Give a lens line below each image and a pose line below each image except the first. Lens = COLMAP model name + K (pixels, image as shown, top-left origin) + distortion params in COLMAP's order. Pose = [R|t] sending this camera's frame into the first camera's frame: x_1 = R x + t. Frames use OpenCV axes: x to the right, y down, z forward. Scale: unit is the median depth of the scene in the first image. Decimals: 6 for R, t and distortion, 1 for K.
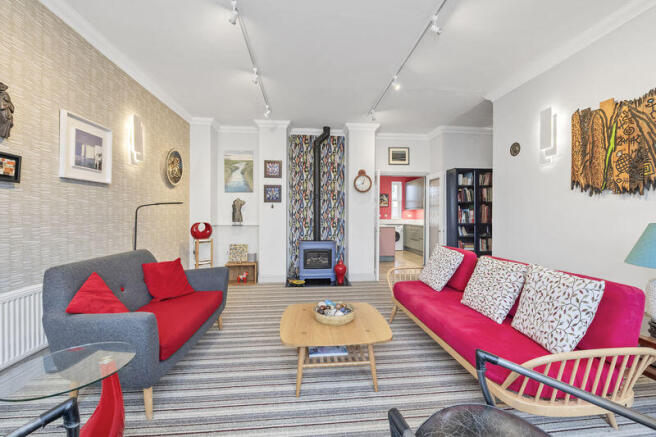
lens RADIAL K [[267.4, 0, 328.4], [0, 267.4, 217.5], [0, 0, 1]] dist [-0.009228, -0.000317]
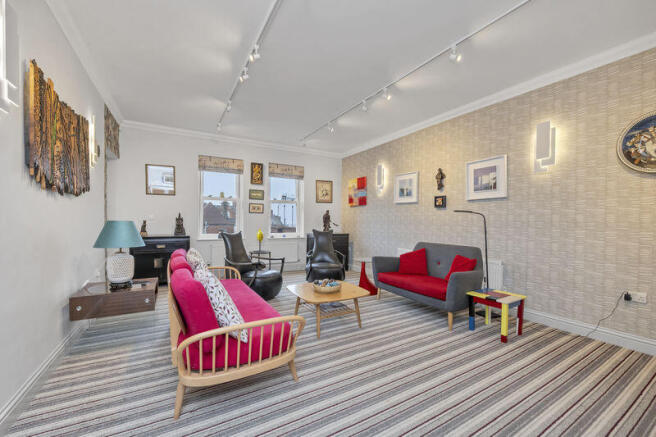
lens RADIAL K [[267.4, 0, 329.3], [0, 267.4, 219.5], [0, 0, 1]] dist [-0.009228, -0.000317]
pose [[-0.905055, -0.004574, -0.425270, 0.533218], [-0.007249, 0.999963, 0.004674, -0.018769], [0.425233, 0.007313, -0.905054, 1.935303]]
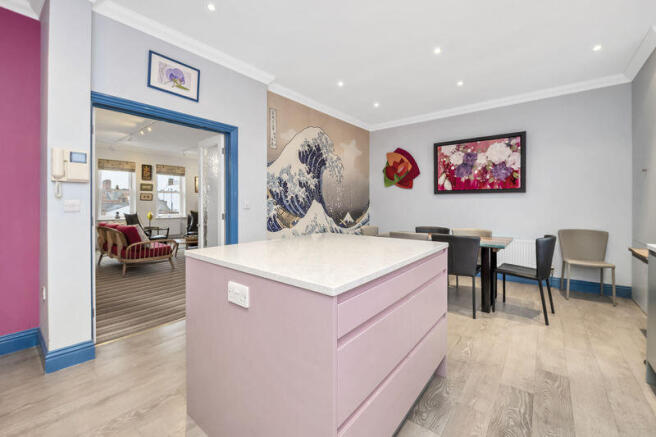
lens RADIAL K [[267.4, 0, 330.3], [0, 267.4, 207.4], [0, 0, 1]] dist [-0.009228, -0.000317]
pose [[-0.690928, 0.009304, -0.722864, 1.090288], [-0.004397, 0.999845, 0.017071, -0.045259], [0.722910, 0.014973, -0.690780, 4.089623]]
